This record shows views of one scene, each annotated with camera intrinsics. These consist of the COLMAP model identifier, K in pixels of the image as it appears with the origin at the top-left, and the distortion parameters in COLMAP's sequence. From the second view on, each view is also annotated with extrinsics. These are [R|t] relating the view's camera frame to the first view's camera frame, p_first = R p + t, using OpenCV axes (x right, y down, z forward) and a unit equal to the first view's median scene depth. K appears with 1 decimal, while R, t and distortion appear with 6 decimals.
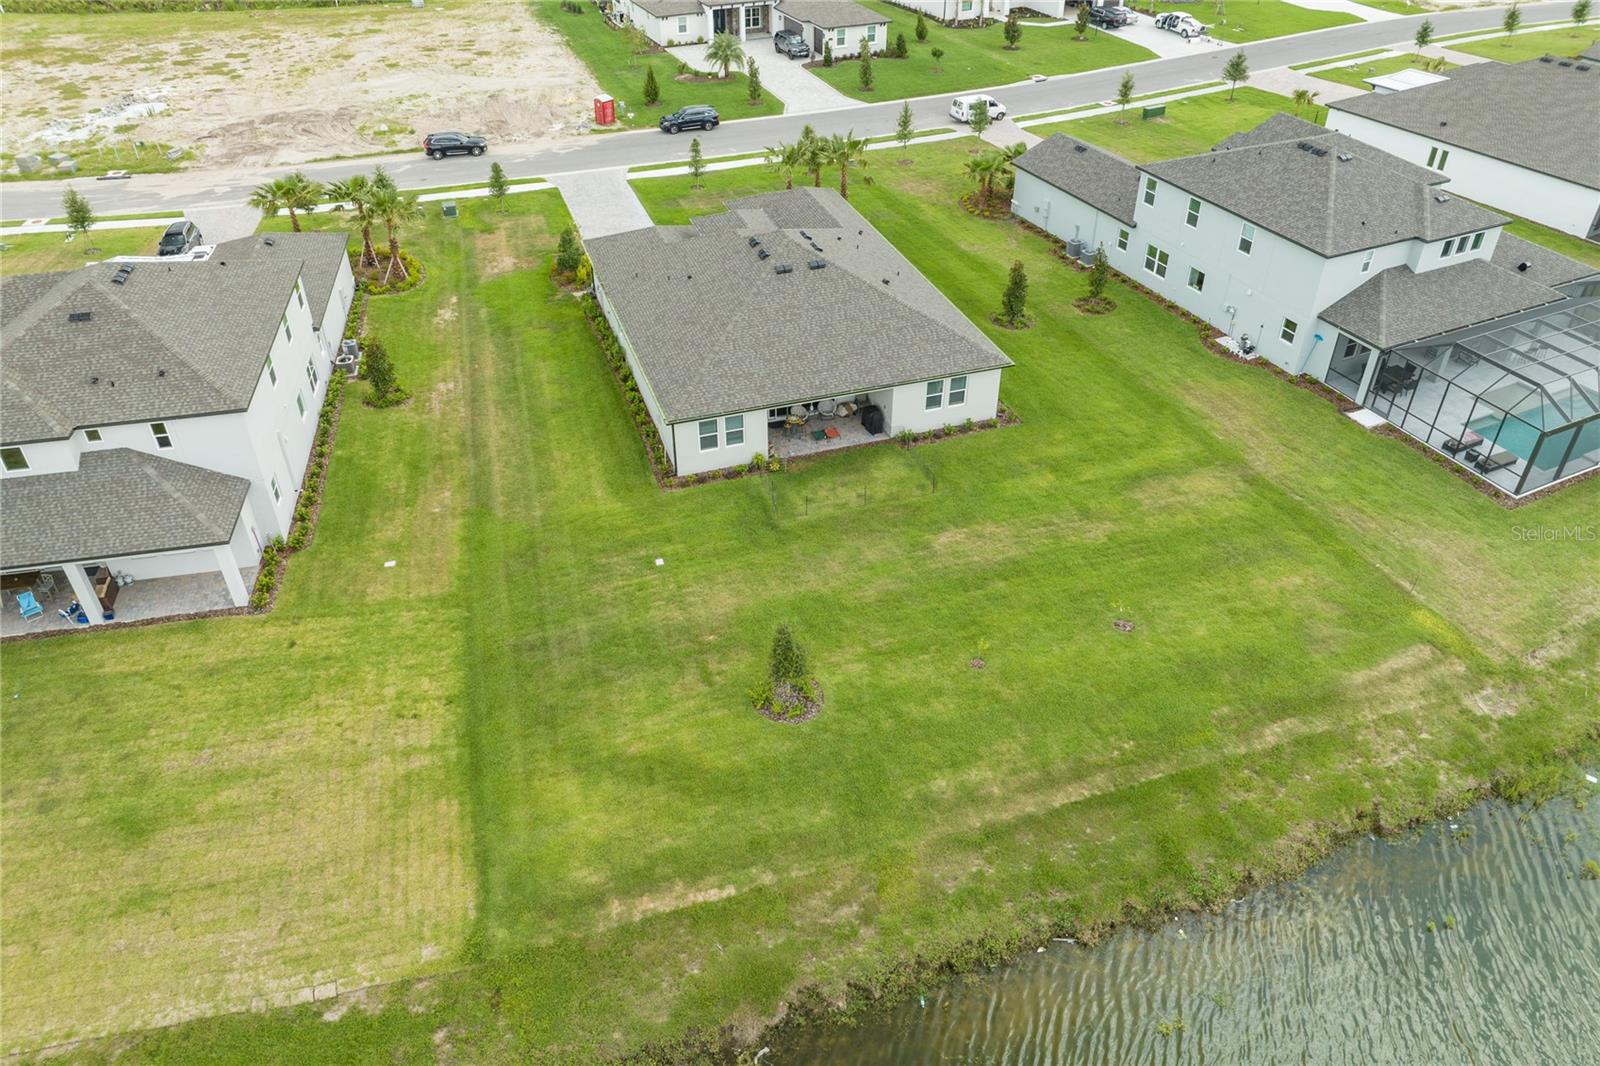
lens RADIAL K [[1127.8, 0, 799.2], [0, 1127.8, 509.2], [0, 0, 1]] dist [-0.037329, -0.003223]
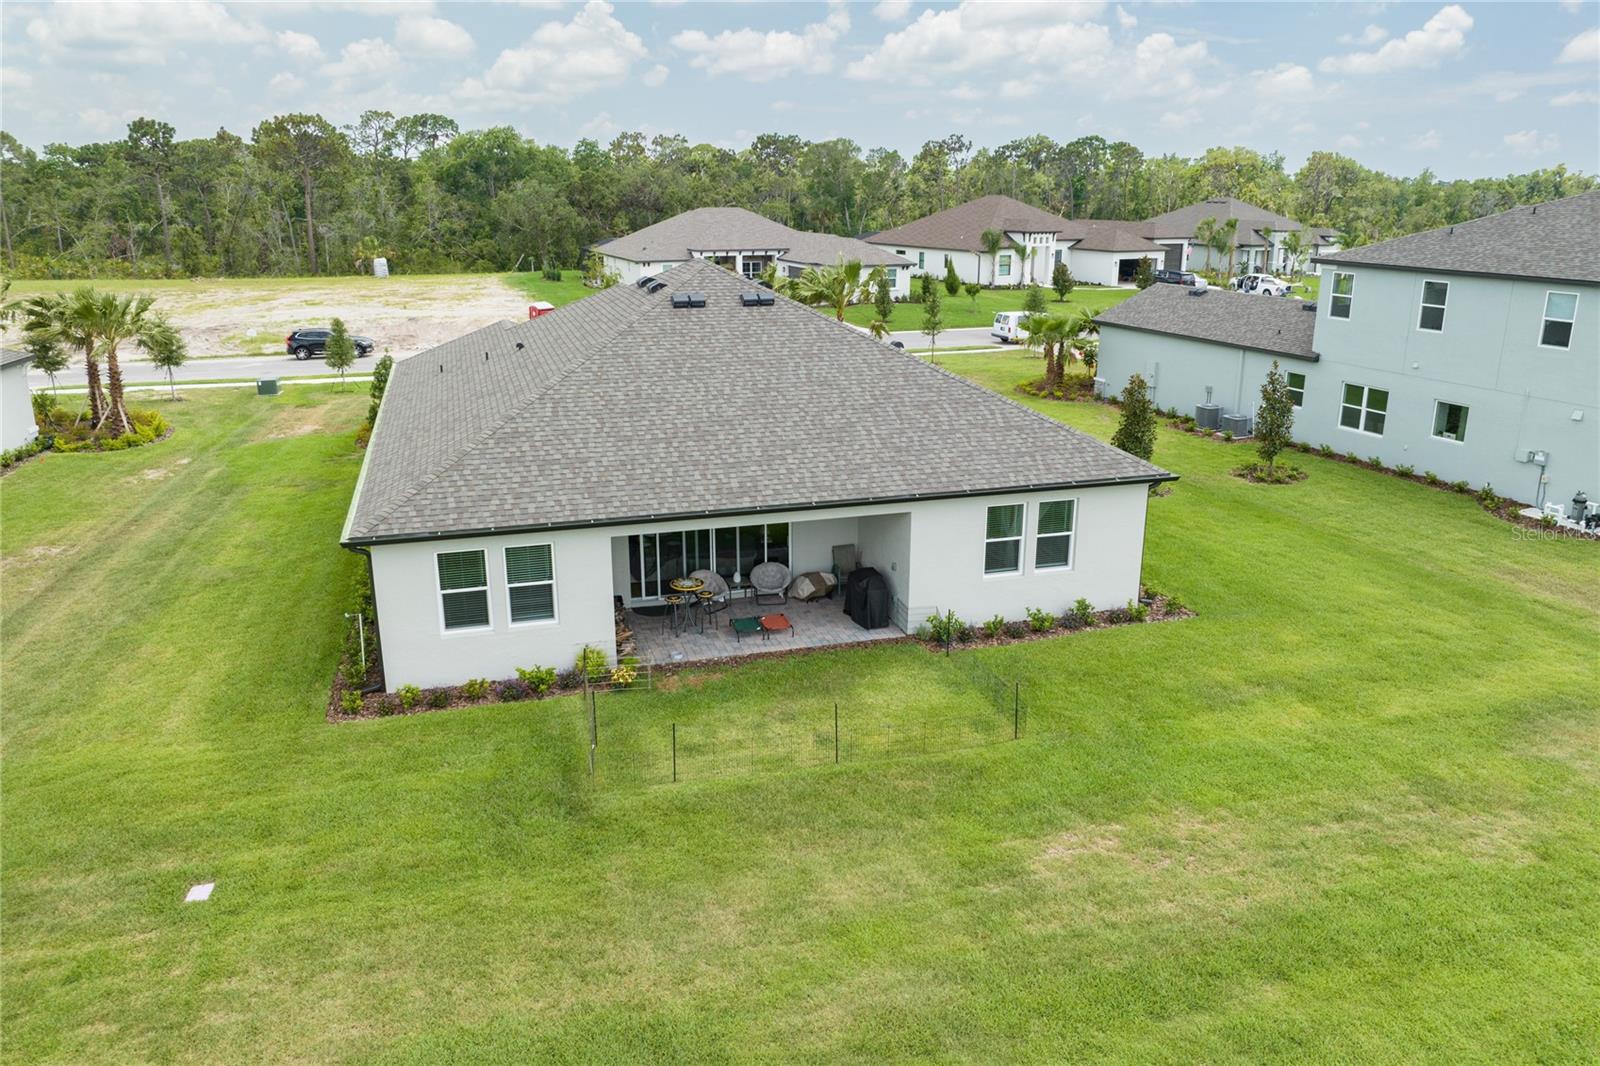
lens RADIAL K [[1127.8, 0, 799.2], [0, 1127.8, 509.2], [0, 0, 1]] dist [-0.037329, -0.003223]
pose [[0.999395, 0.011285, -0.032913, 0.055519], [-0.021757, 0.940876, -0.338051, 0.042613], [0.027152, 0.338563, 0.940552, 0.598220]]
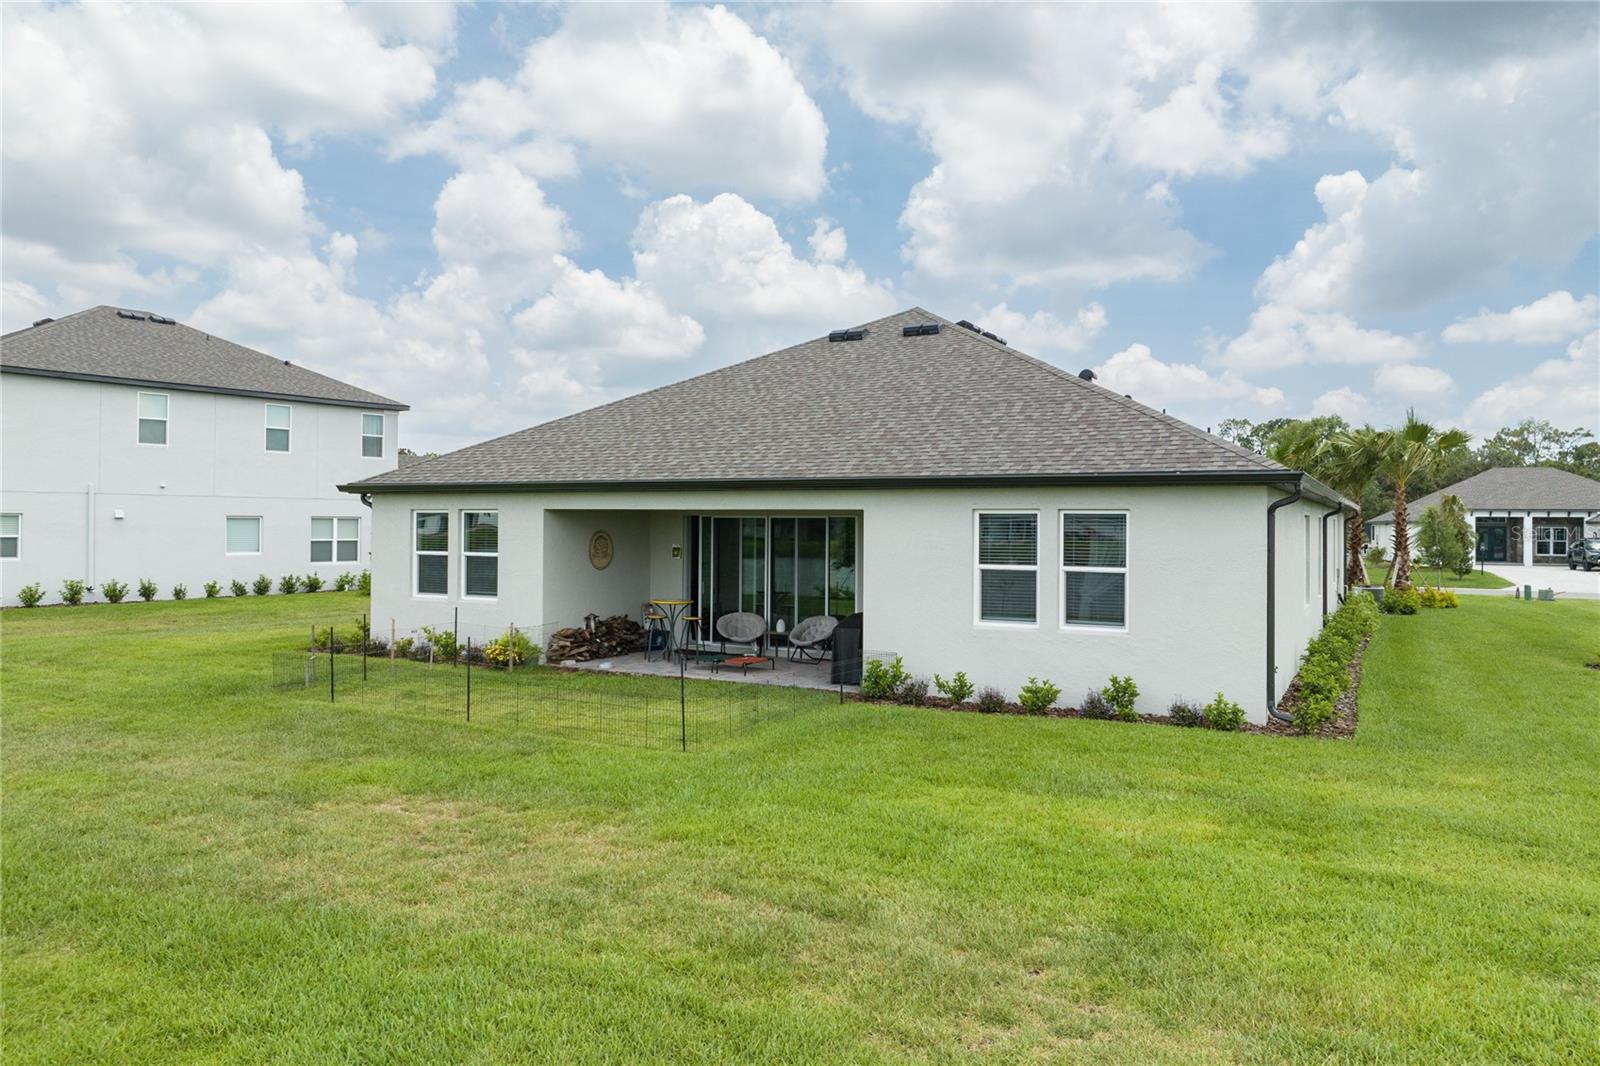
lens RADIAL K [[1127.8, 0, 799.2], [0, 1127.8, 509.2], [0, 0, 1]] dist [-0.037329, -0.003223]
pose [[0.683425, -0.006074, -0.729995, 0.312276], [-0.431357, 0.803369, -0.410523, 0.032331], [0.588949, 0.595450, 0.546422, 0.834769]]
